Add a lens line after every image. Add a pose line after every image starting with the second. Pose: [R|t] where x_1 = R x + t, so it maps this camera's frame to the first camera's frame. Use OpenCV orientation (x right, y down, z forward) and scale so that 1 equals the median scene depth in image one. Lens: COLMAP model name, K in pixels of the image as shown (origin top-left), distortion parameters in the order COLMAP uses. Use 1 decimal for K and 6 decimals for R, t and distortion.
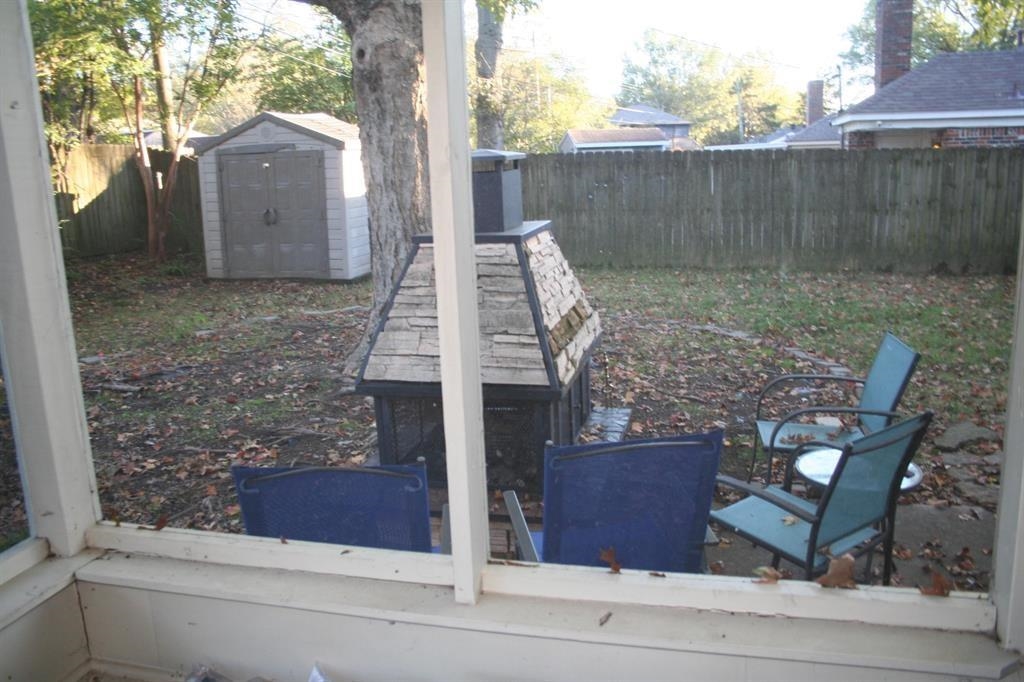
lens RADIAL K [[845.1, 0, 512.0], [0, 845.1, 341.0], [0, 0, 1]] dist [-0.078629, 0.009331]
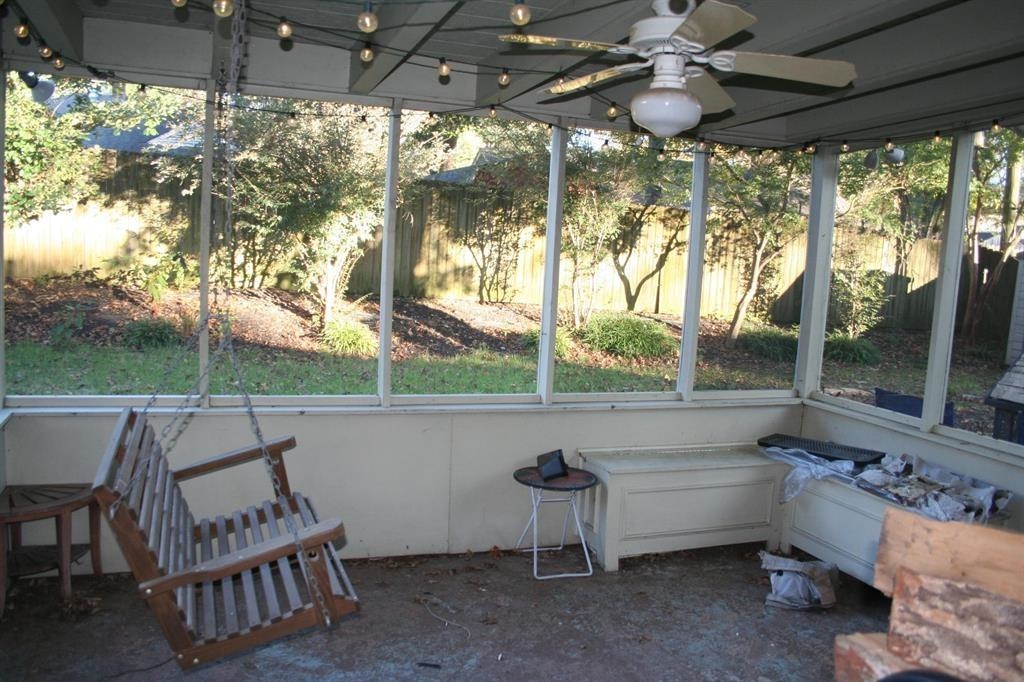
lens RADIAL K [[845.1, 0, 512.0], [0, 845.1, 341.0], [0, 0, 1]] dist [-0.078629, 0.009331]
pose [[0.569264, 0.165916, -0.805239, 0.148139], [-0.249611, 0.968073, 0.023004, 0.034818], [0.783347, 0.187901, 0.592504, -0.190698]]
